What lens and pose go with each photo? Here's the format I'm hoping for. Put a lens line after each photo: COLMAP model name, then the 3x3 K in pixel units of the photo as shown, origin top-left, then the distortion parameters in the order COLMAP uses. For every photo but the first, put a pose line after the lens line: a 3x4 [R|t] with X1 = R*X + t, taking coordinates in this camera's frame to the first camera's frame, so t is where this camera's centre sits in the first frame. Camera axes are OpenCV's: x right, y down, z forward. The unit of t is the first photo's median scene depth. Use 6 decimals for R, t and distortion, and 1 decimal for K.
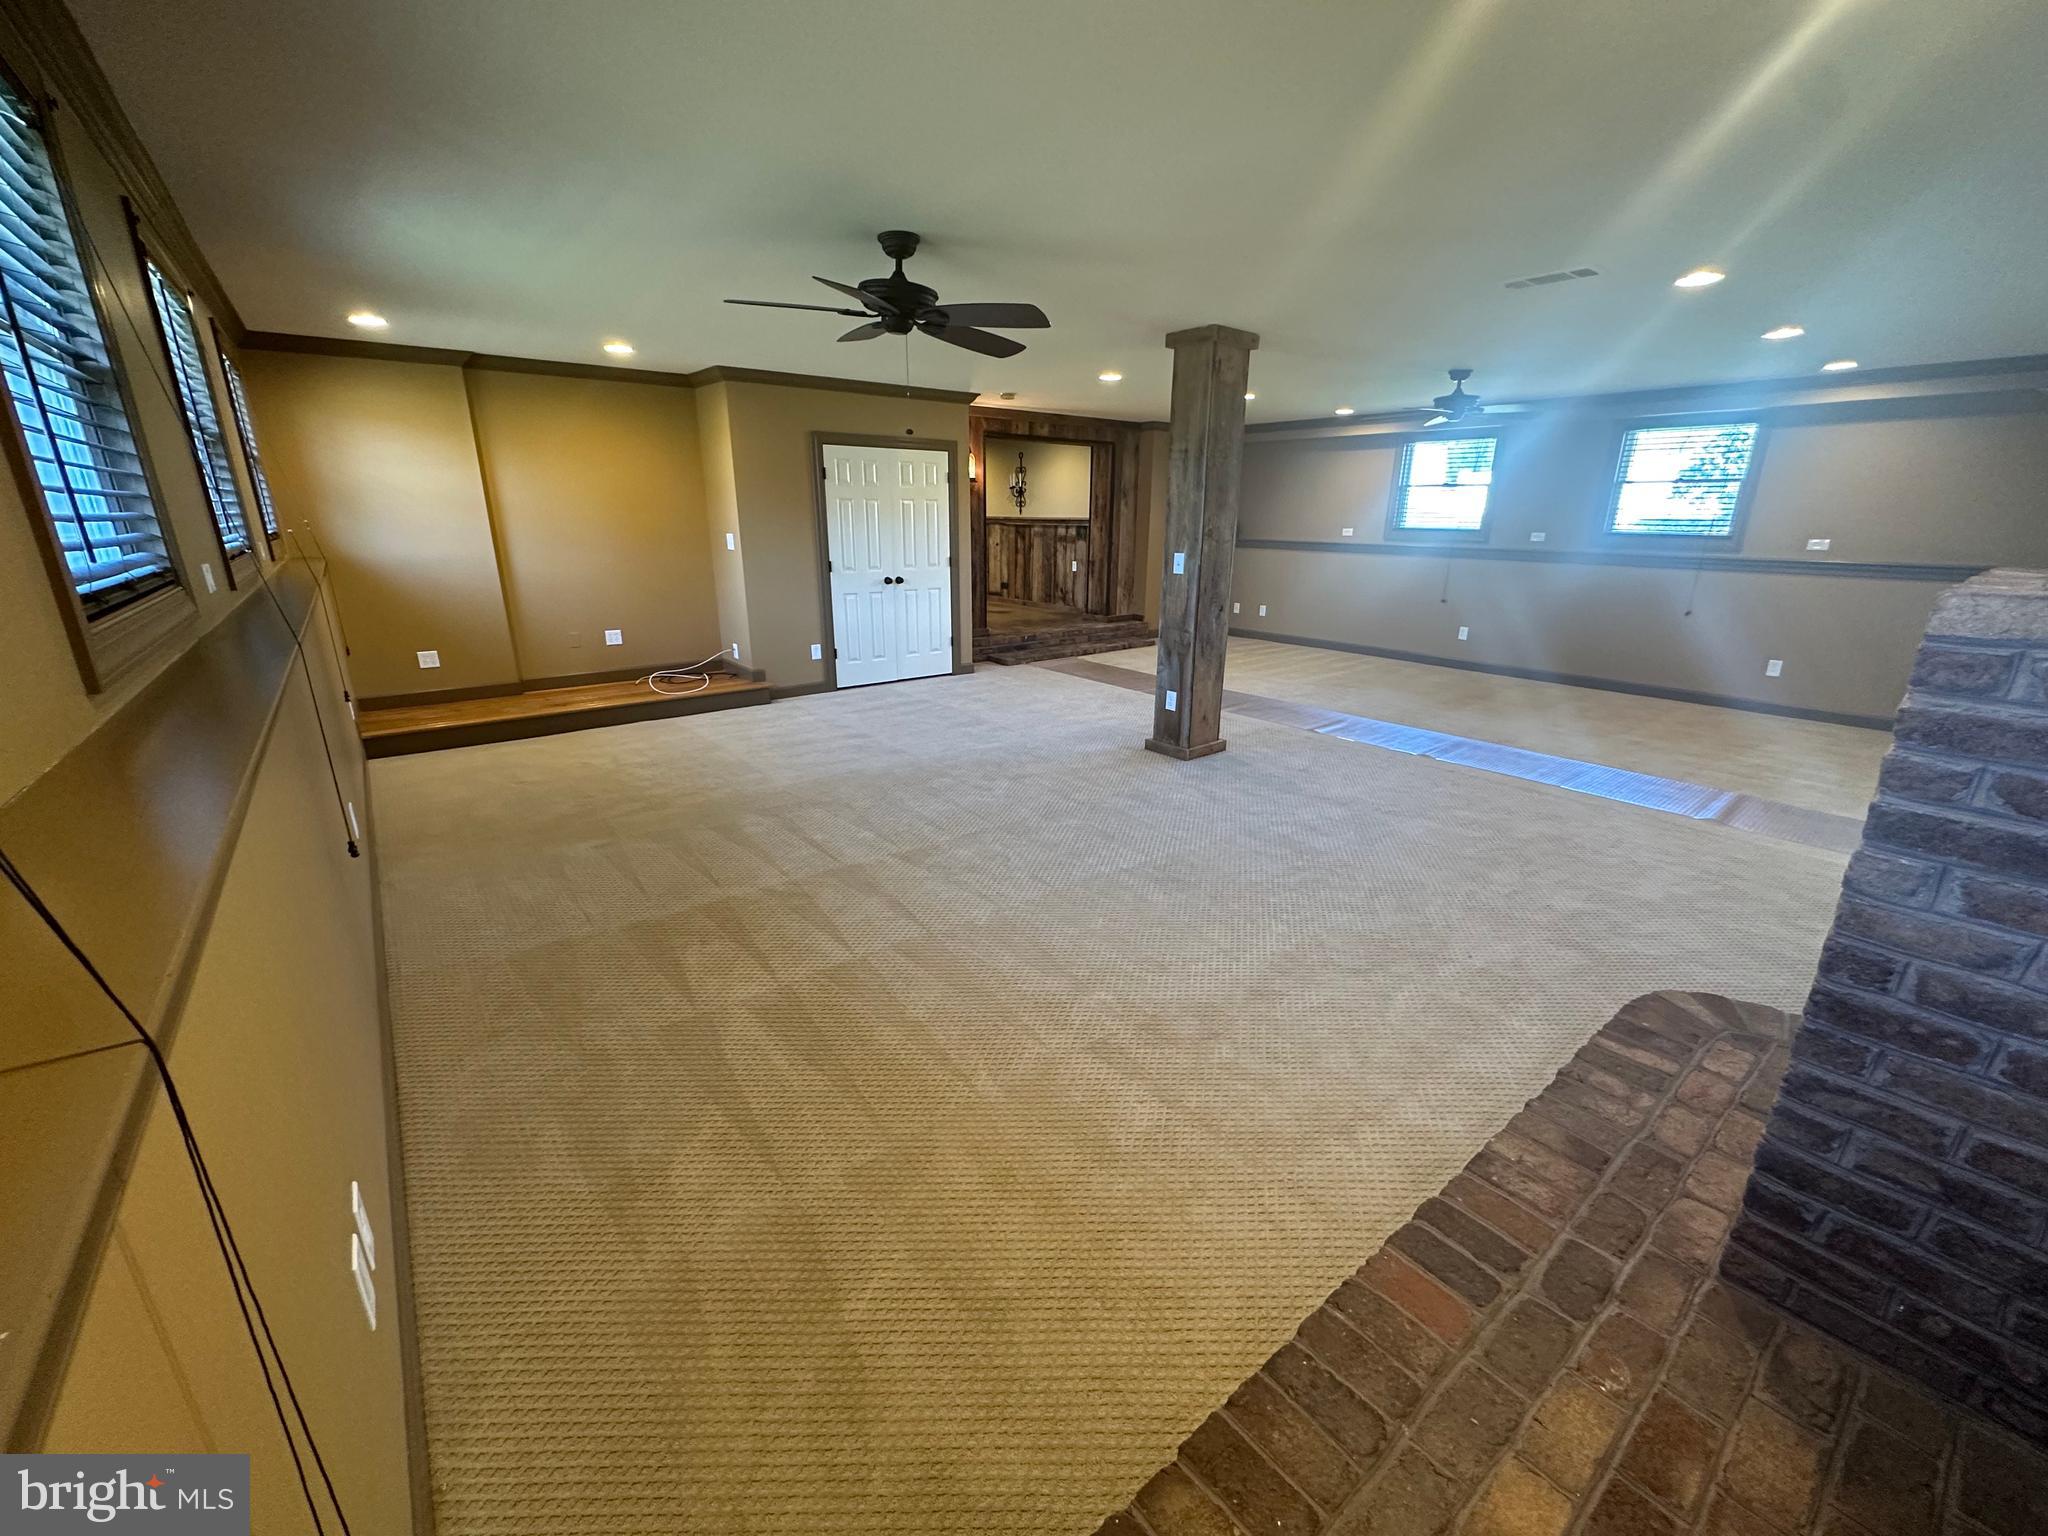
lens RADIAL K [[817.1, 0, 1024.0], [0, 817.1, 768.0], [0, 0, 1]] dist [-0.001215, 0.000580]
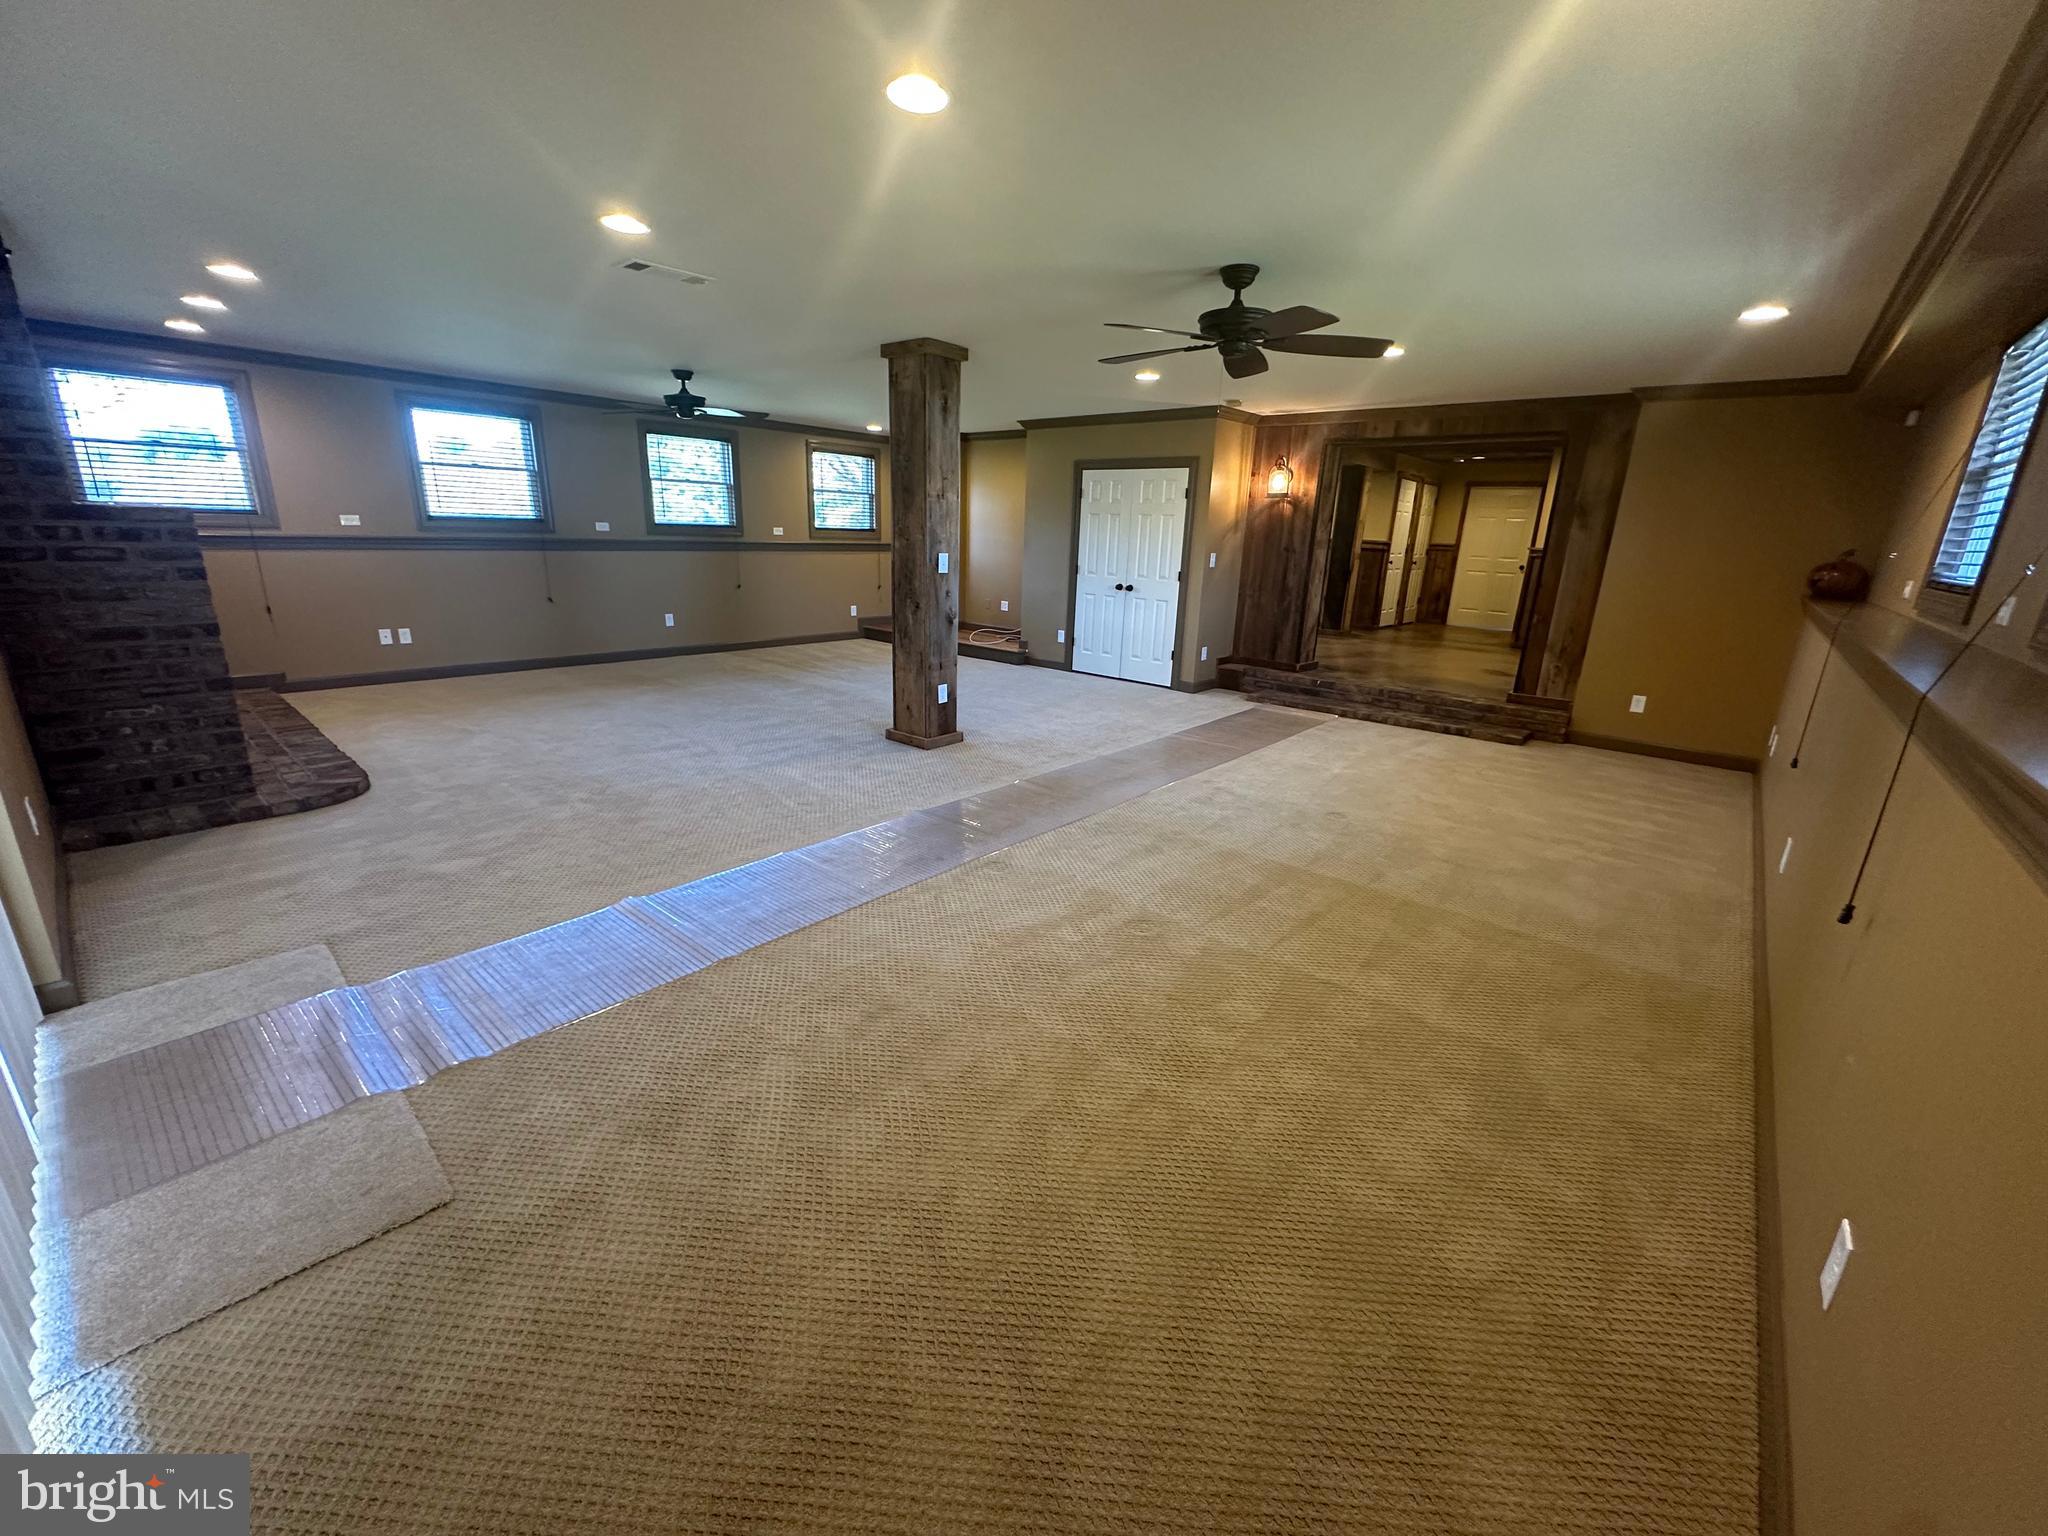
lens RADIAL K [[817.1, 0, 1024.0], [0, 817.1, 768.0], [0, 0, 1]] dist [-0.001215, 0.000580]
pose [[0.194249, 0.277196, -0.940973, 0.941550], [-0.326668, 0.922773, 0.204399, -0.189223], [0.924962, 0.267681, 0.269799, 0.652763]]
